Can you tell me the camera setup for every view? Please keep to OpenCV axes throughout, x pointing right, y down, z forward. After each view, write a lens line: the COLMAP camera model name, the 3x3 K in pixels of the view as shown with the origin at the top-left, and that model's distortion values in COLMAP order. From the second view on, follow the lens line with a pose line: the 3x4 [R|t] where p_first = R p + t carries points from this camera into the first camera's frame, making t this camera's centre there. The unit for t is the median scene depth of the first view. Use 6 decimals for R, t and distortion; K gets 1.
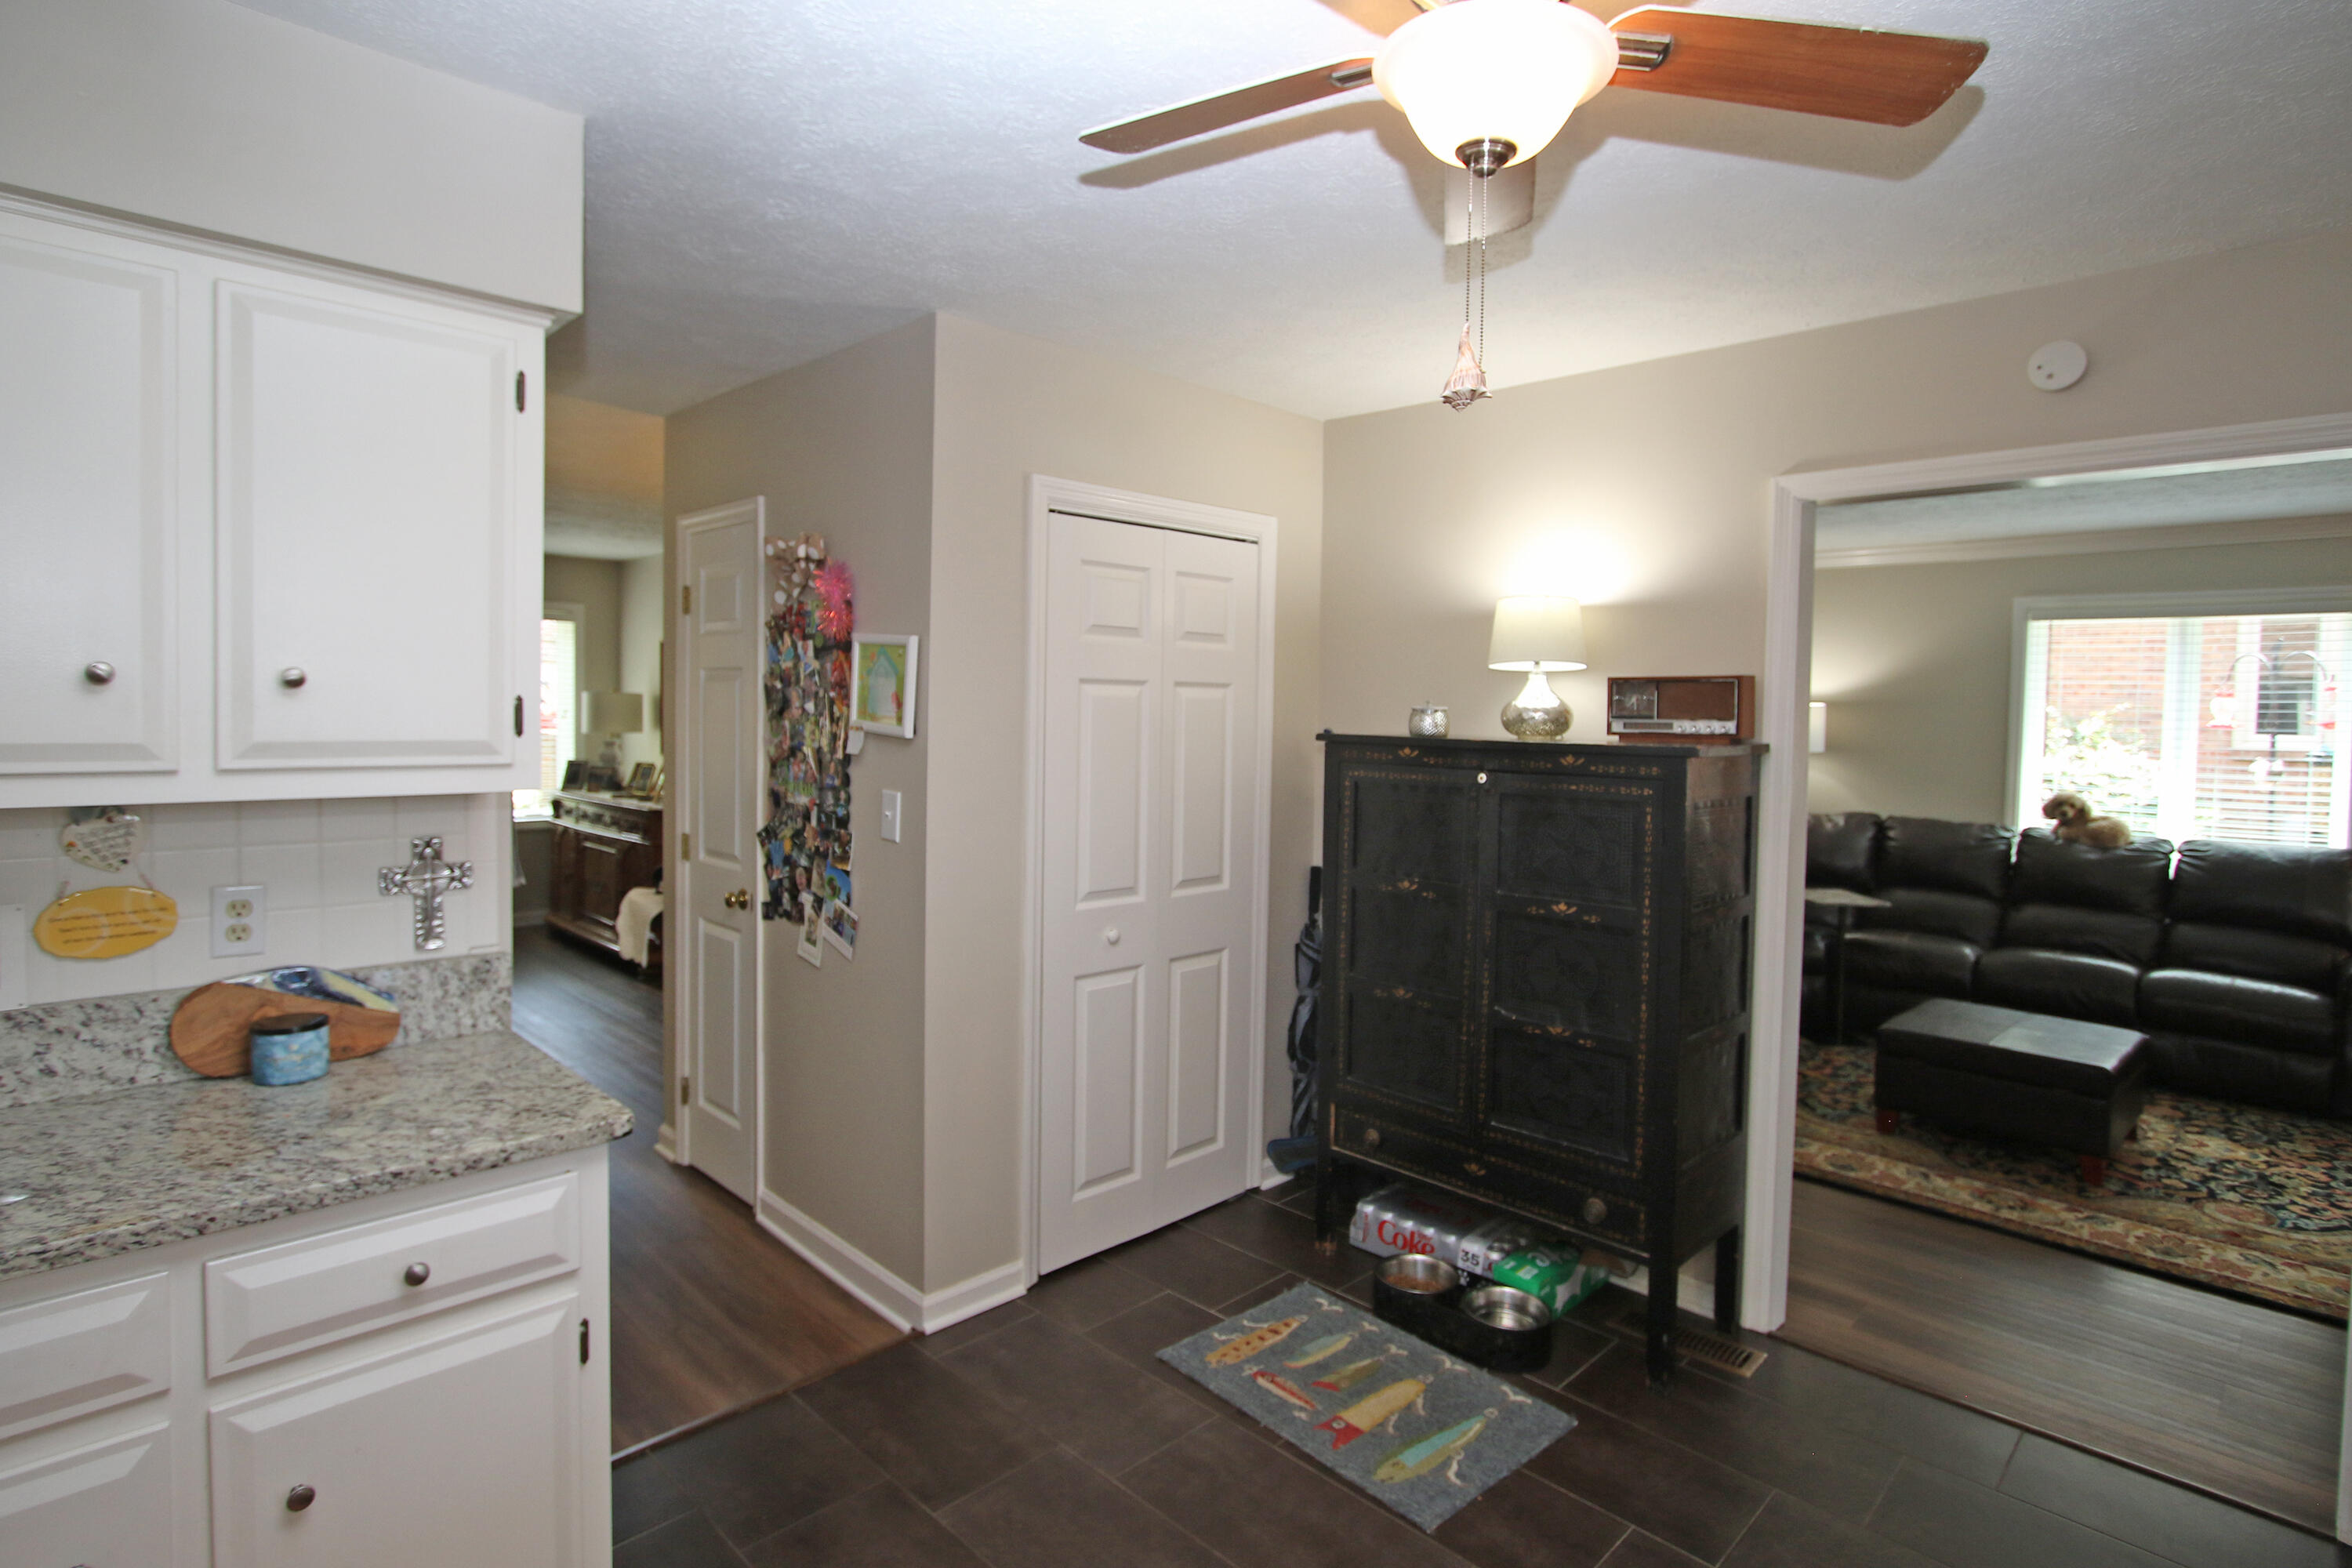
lens RADIAL K [[1190.2, 0, 1177.2], [0, 1190.2, 743.3], [0, 0, 1]] dist [-0.012925, 0.000602]
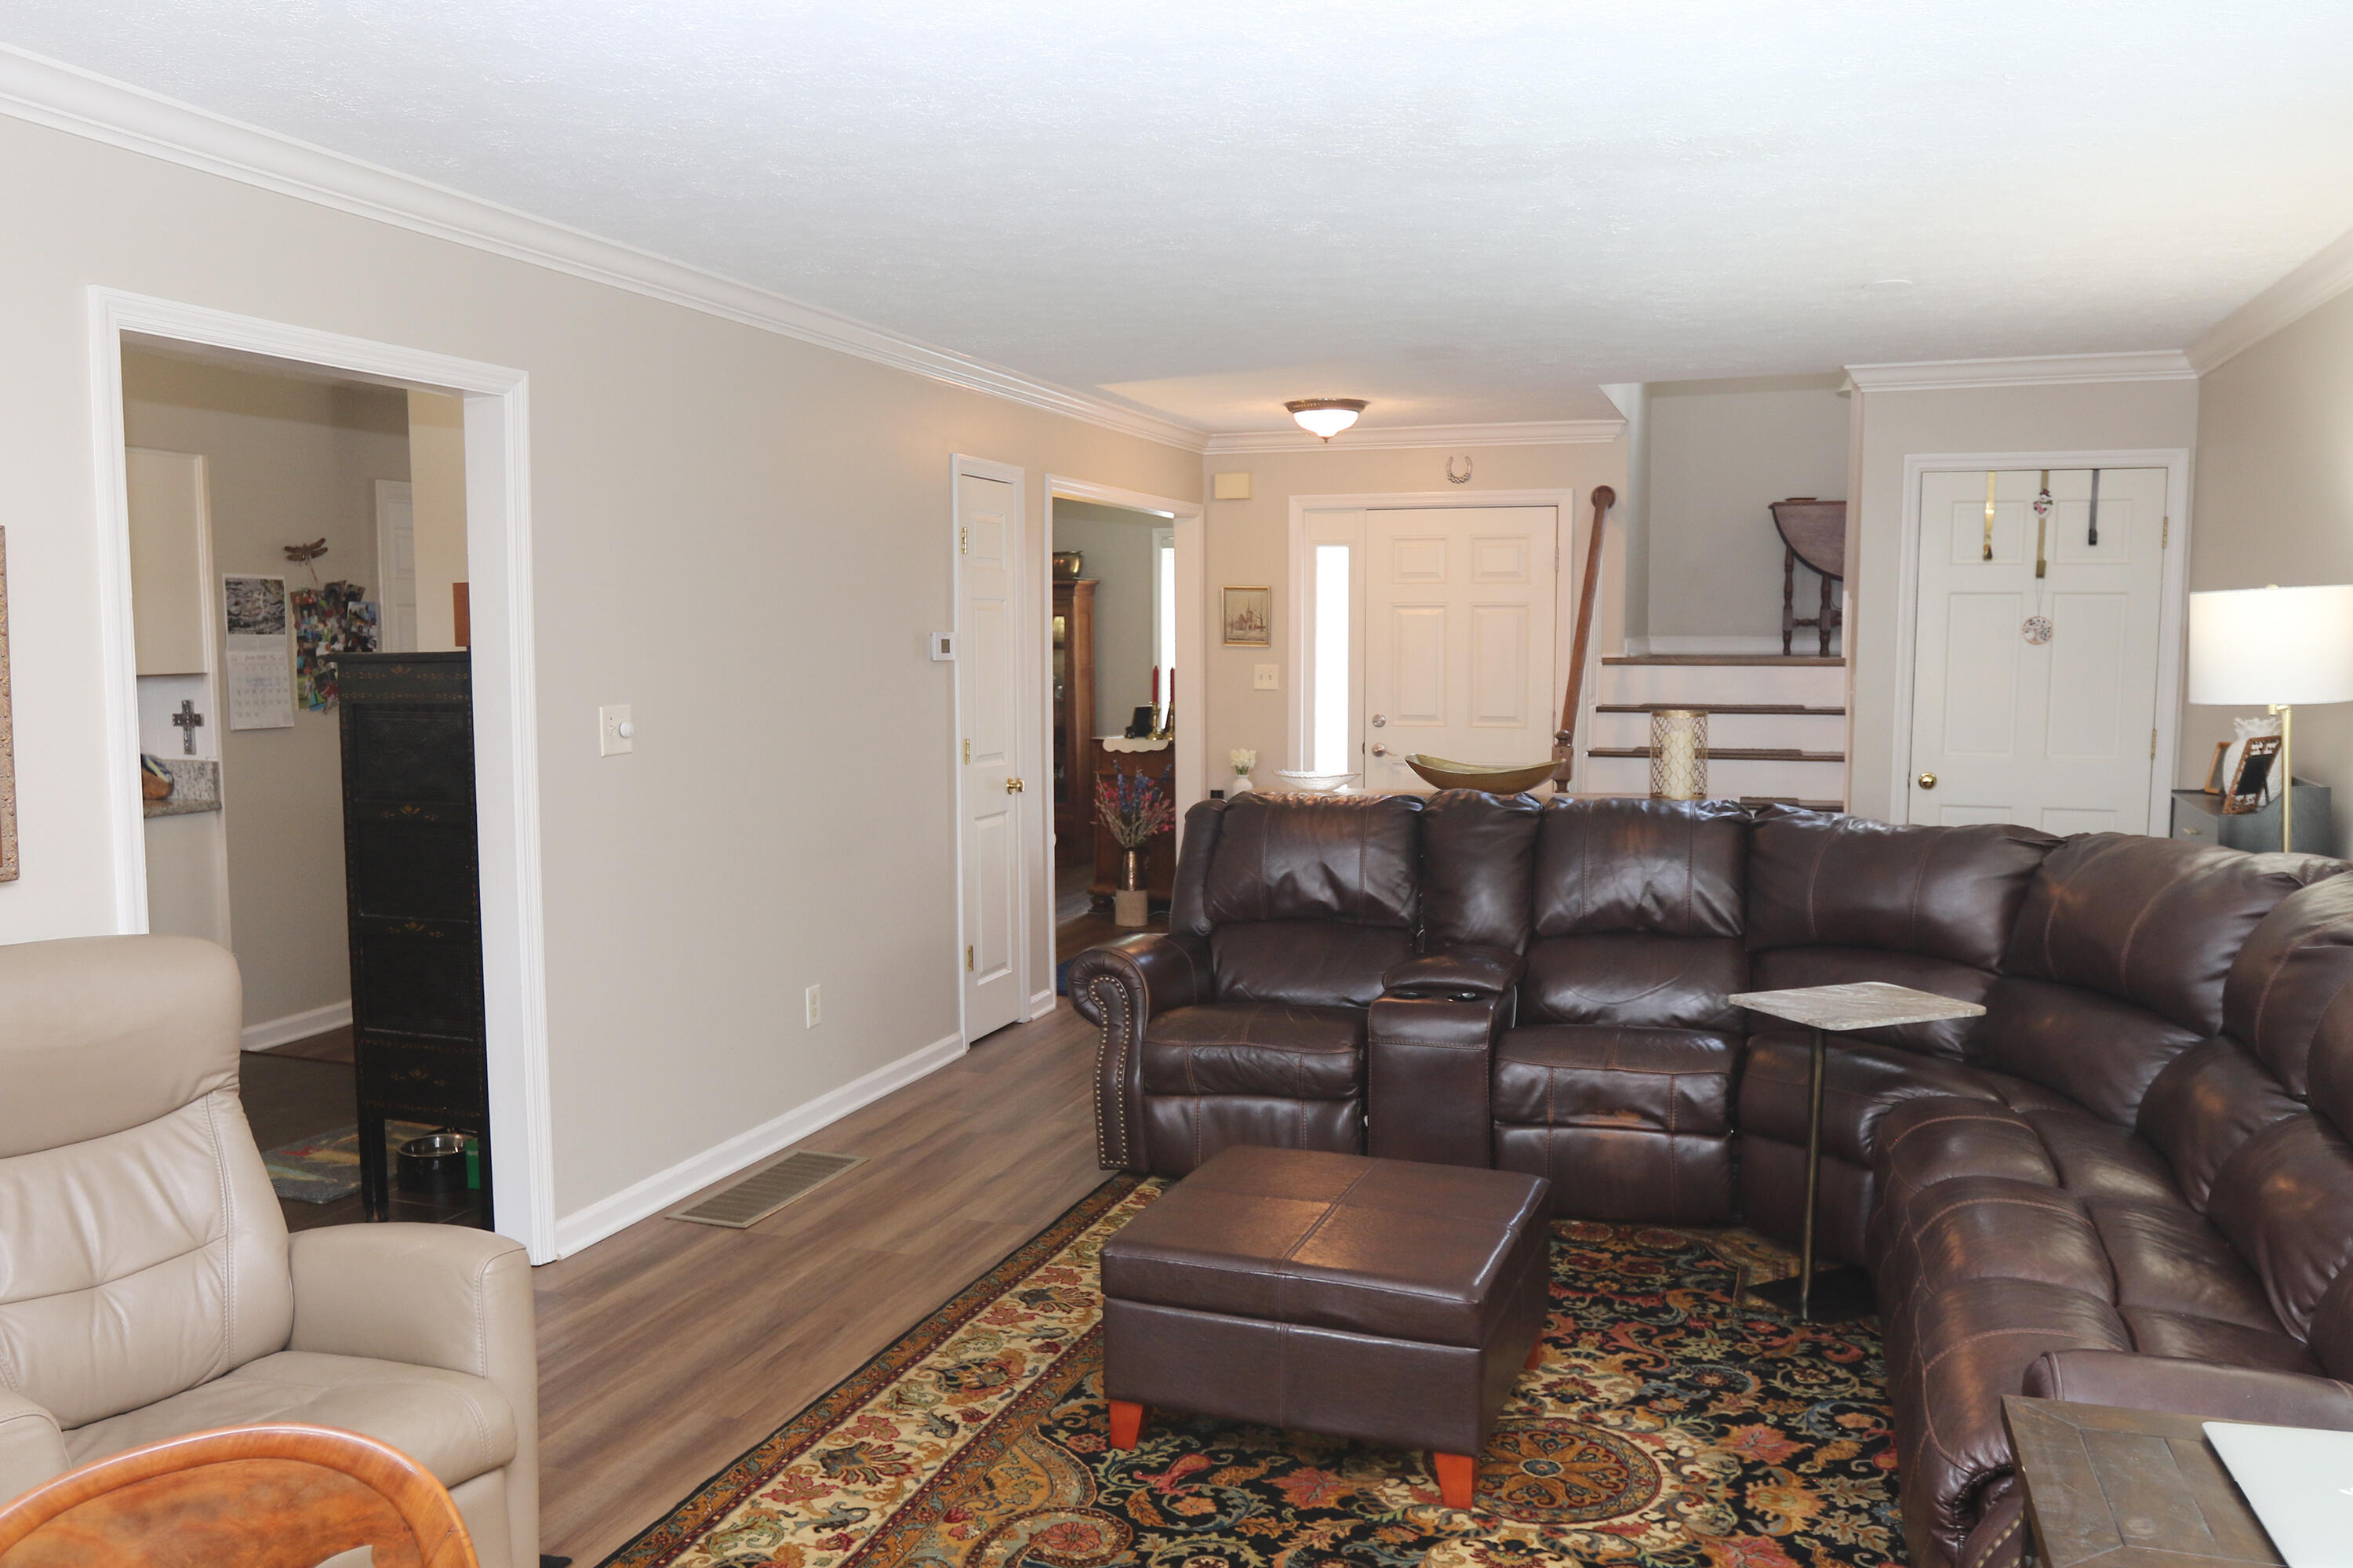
lens RADIAL K [[1787.6, 0, 1174.1], [0, 1787.6, 797.5], [0, 0, 1]] dist [-0.092764, 0.085574]
pose [[0.429488, 0.063344, -0.900848, 1.664360], [-0.020590, 0.997965, 0.060356, 0.018085], [0.902838, -0.007374, 0.429918, 0.723621]]
